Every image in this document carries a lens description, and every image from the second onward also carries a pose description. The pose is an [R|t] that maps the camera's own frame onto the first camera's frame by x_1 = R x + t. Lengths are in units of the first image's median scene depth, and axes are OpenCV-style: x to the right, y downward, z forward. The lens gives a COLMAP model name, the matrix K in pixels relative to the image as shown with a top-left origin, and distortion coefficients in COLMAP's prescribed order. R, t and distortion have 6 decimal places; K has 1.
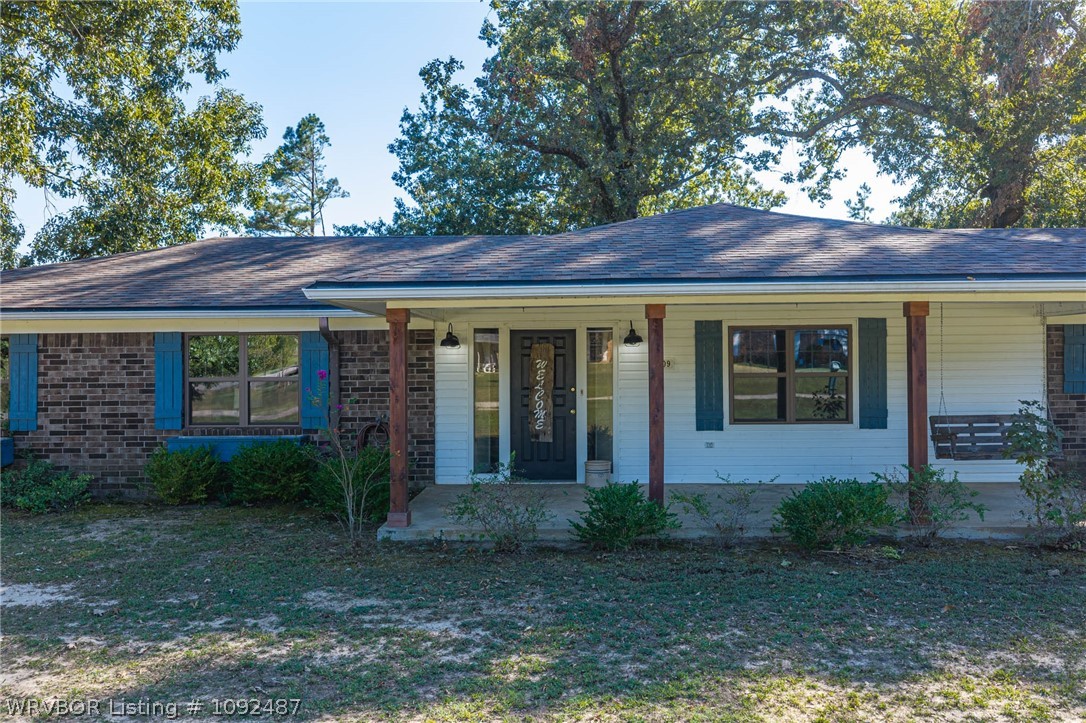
lens RADIAL K [[896.7, 0, 542.1], [0, 896.7, 361.5], [0, 0, 1]] dist [-0.009119, -0.019203]
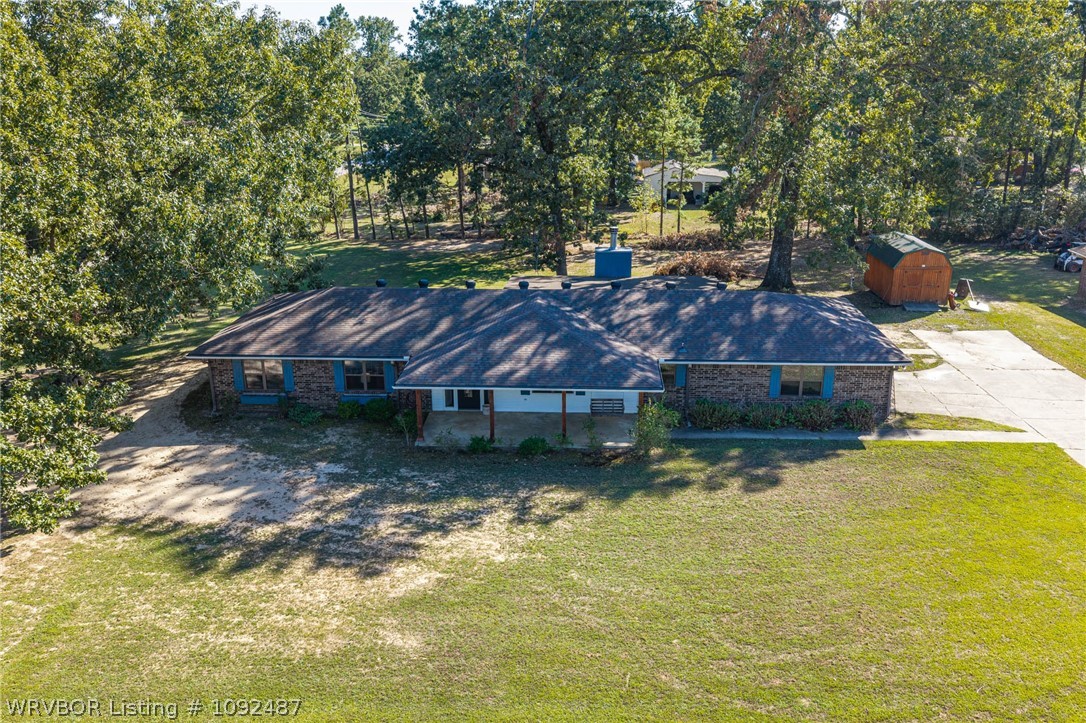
lens RADIAL K [[896.7, 0, 544.9], [0, 896.7, 364.5], [0, 0, 1]] dist [-0.009119, -0.019203]
pose [[0.999817, 0.011821, -0.015061, 0.299701], [-0.006325, 0.946389, 0.322969, -0.983273], [0.018071, -0.322814, 0.946290, -1.770878]]
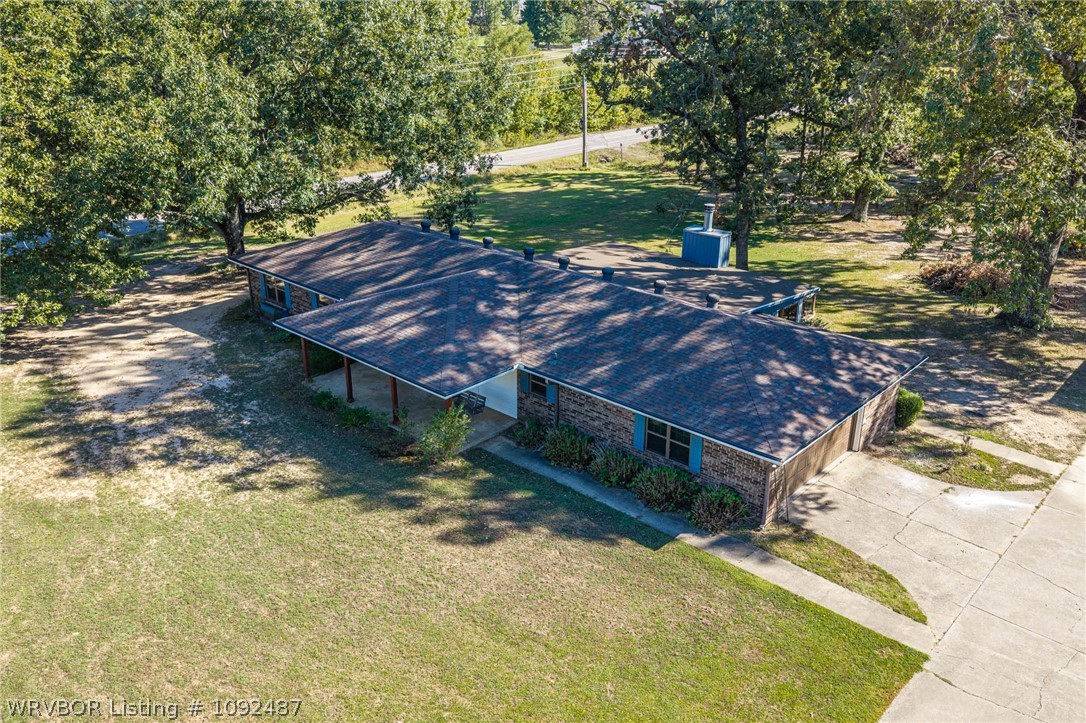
lens RADIAL K [[896.7, 0, 554.4], [0, 896.7, 363.1], [0, 0, 1]] dist [-0.009119, -0.019203]
pose [[0.766146, 0.264927, -0.585521, 2.054507], [-0.008567, 0.915209, 0.402889, -1.061507], [0.642610, -0.303656, 0.703453, -0.745110]]
